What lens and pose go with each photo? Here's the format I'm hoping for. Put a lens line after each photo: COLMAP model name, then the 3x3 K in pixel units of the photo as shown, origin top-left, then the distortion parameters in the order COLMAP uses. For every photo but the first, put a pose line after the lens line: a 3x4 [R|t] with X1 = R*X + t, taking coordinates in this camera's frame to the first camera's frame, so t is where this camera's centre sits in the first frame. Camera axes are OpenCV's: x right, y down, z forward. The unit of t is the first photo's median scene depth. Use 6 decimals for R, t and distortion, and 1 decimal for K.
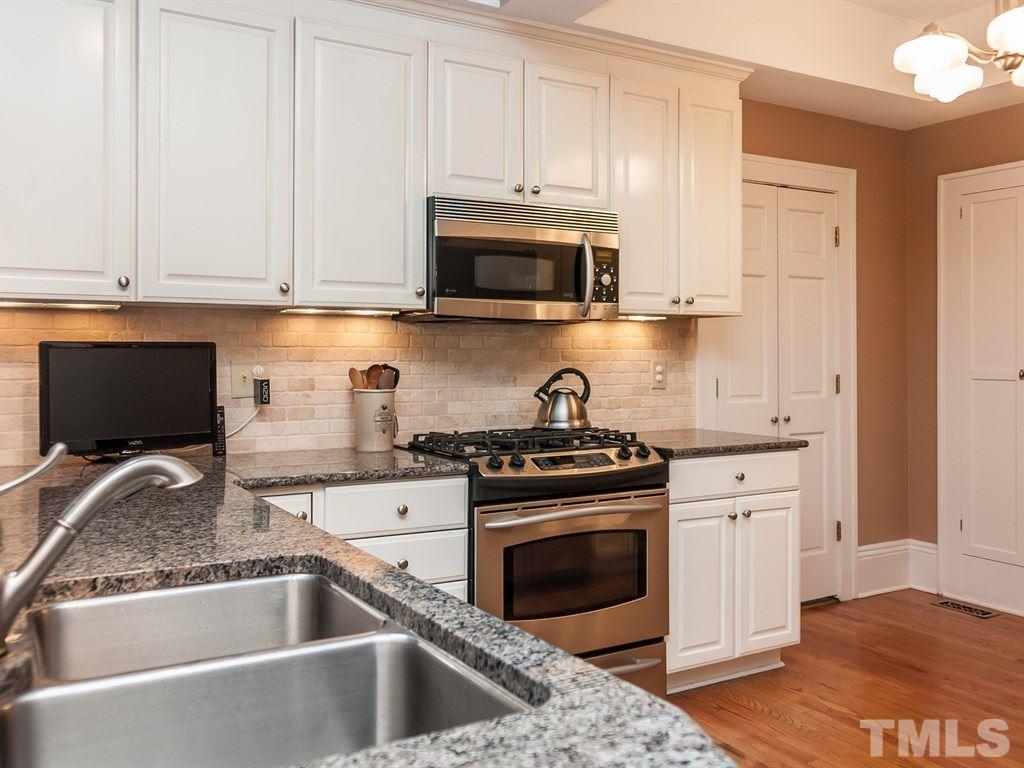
lens RADIAL K [[784.5, 0, 533.6], [0, 784.5, 352.4], [0, 0, 1]] dist [0.000674, 0.002004]
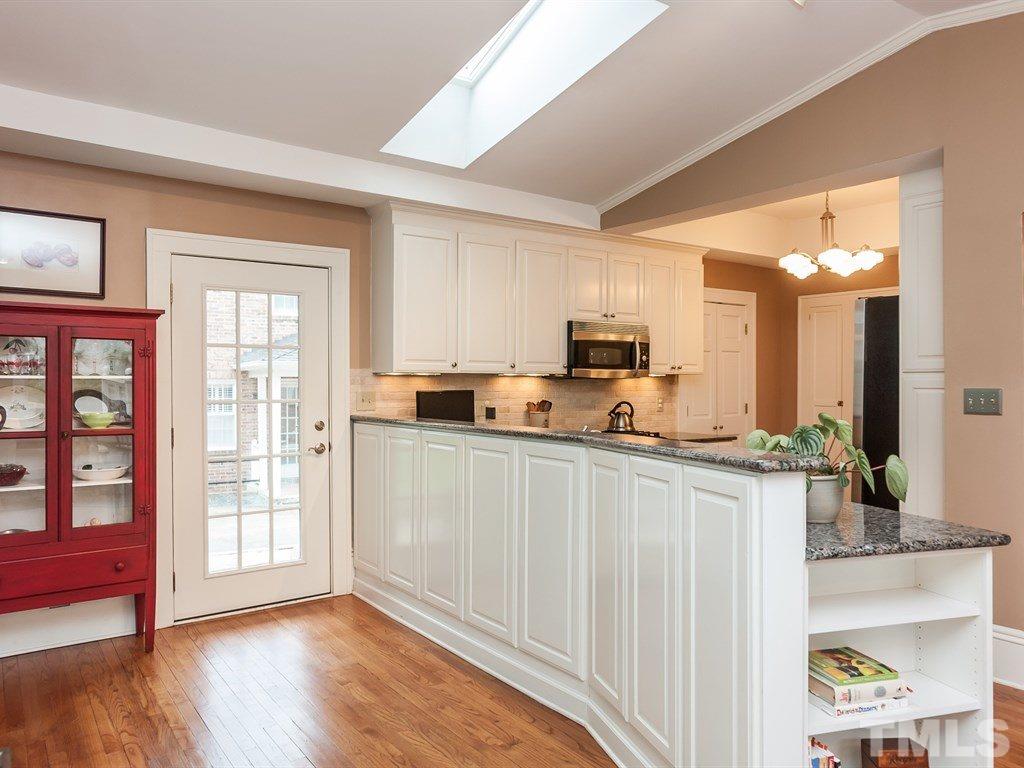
lens RADIAL K [[733.5, 0, 512.0], [0, 733.5, 384.0], [0, 0, 1]] dist [0.001220, -0.000639]
pose [[0.994573, 0.000784, 0.104039, -0.444976], [-0.001509, 0.999975, 0.006898, -0.037508], [-0.104031, -0.007018, 0.994549, -0.863126]]
